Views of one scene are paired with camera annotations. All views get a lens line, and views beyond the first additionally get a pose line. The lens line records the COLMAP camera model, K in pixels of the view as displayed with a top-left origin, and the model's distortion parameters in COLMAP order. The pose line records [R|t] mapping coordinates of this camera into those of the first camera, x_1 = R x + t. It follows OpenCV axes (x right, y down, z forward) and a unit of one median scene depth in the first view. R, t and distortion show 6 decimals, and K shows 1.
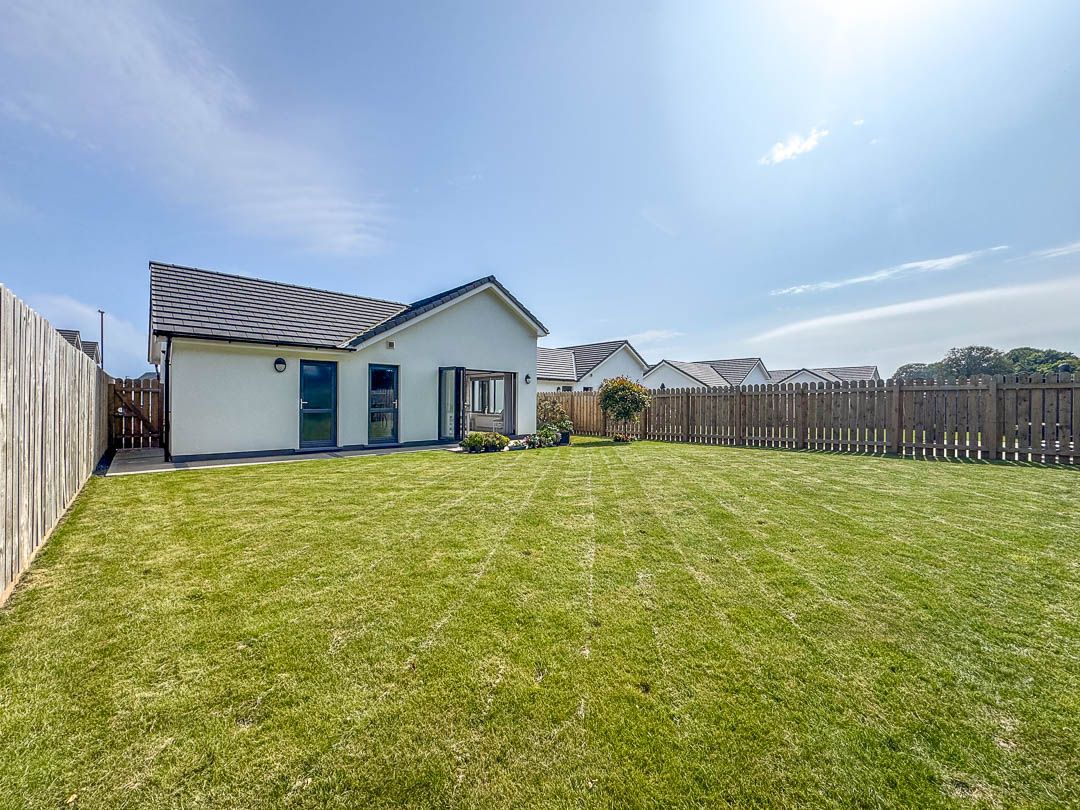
lens RADIAL K [[436.0, 0, 540.2], [0, 436.0, 403.5], [0, 0, 1]] dist [-0.002243, 0.000101]
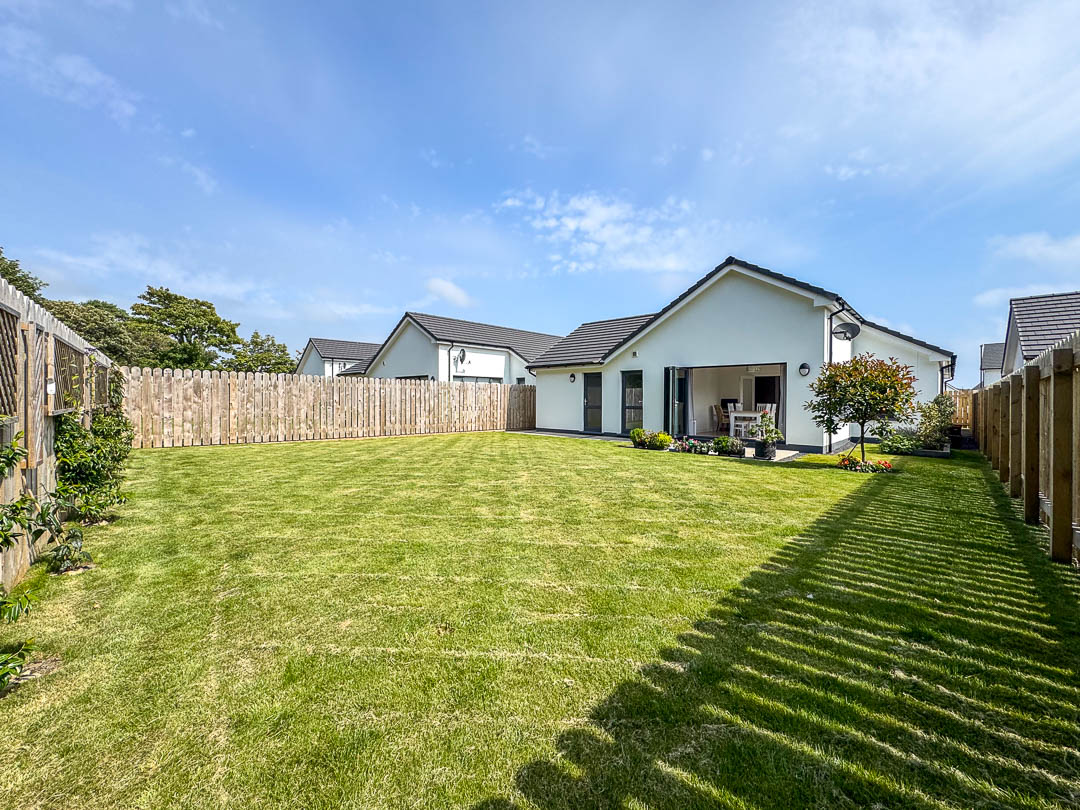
lens RADIAL K [[436.0, 0, 540.2], [0, 436.0, 403.5], [0, 0, 1]] dist [-0.002243, 0.000101]
pose [[0.082213, 0.009505, -0.996569, 0.917796], [-0.001555, 0.999955, 0.009409, -0.007935], [0.996614, 0.000776, 0.082224, 0.686471]]
